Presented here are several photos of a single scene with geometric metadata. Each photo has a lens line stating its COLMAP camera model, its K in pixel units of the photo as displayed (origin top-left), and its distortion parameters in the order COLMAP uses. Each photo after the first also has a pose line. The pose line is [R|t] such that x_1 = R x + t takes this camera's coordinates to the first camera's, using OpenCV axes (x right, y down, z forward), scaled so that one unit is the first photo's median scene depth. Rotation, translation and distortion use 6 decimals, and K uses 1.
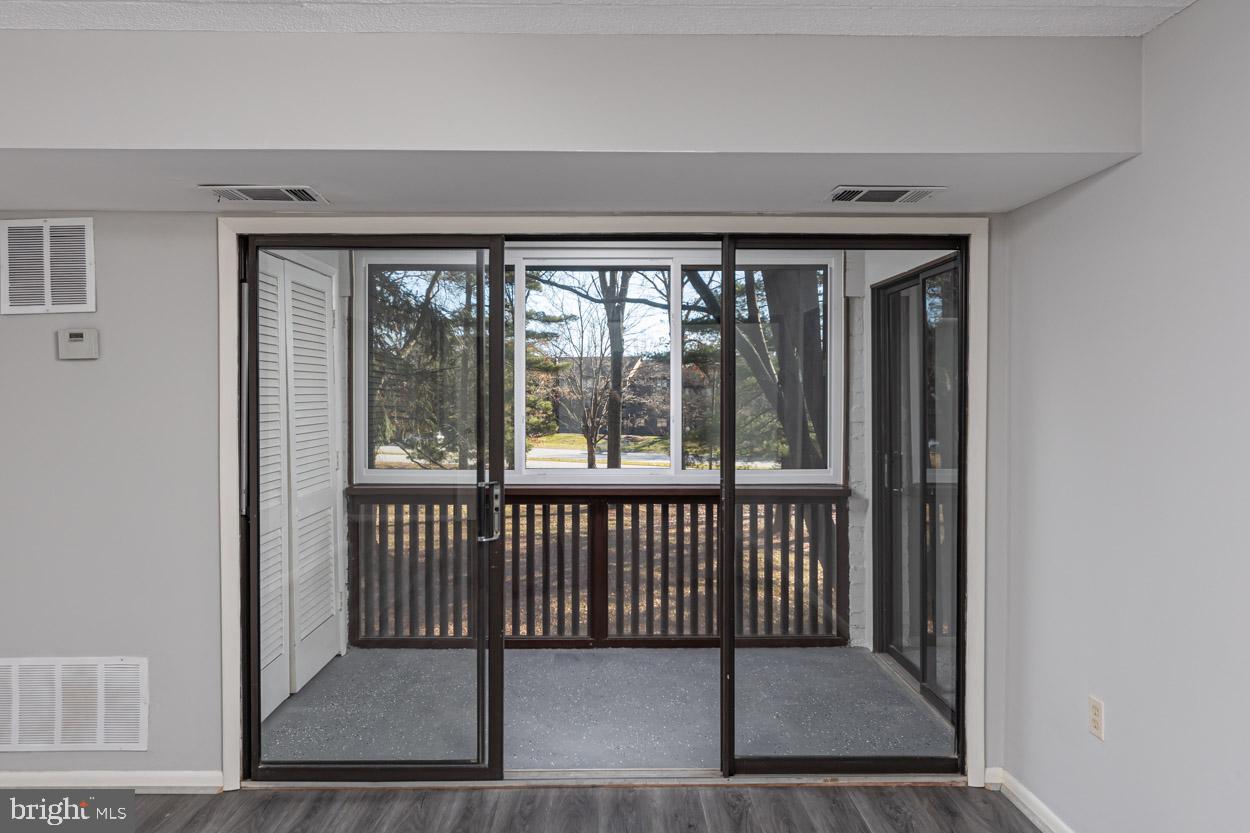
lens RADIAL K [[764.2, 0, 611.8], [0, 764.2, 401.3], [0, 0, 1]] dist [0.008332, -0.005901]
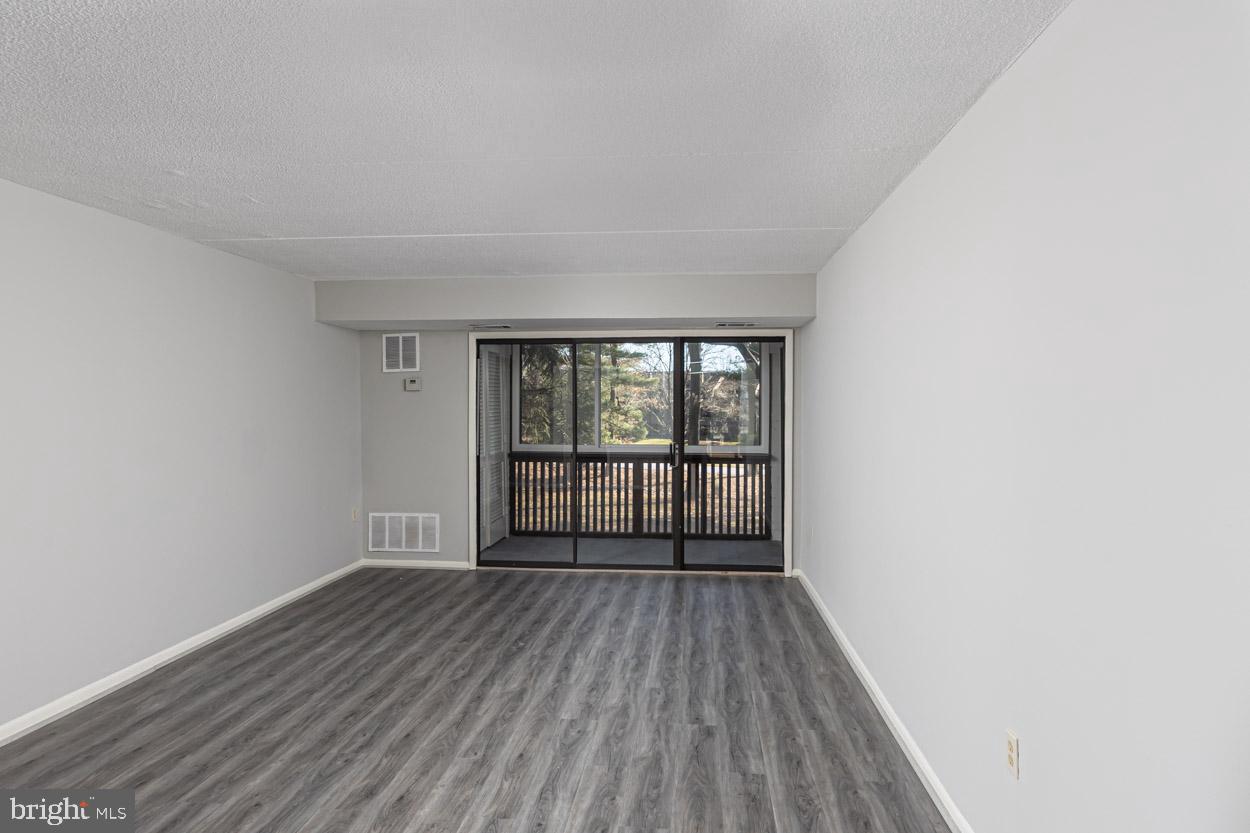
lens RADIAL K [[703.2, 0, 633.7], [0, 703.2, 418.7], [0, 0, 1]] dist [-0.004204, 0.004832]
pose [[0.994680, 0.003896, -0.102938, 0.230063], [-0.002742, 0.999932, 0.011352, 0.006801], [0.102975, -0.011009, 0.994623, -1.128924]]
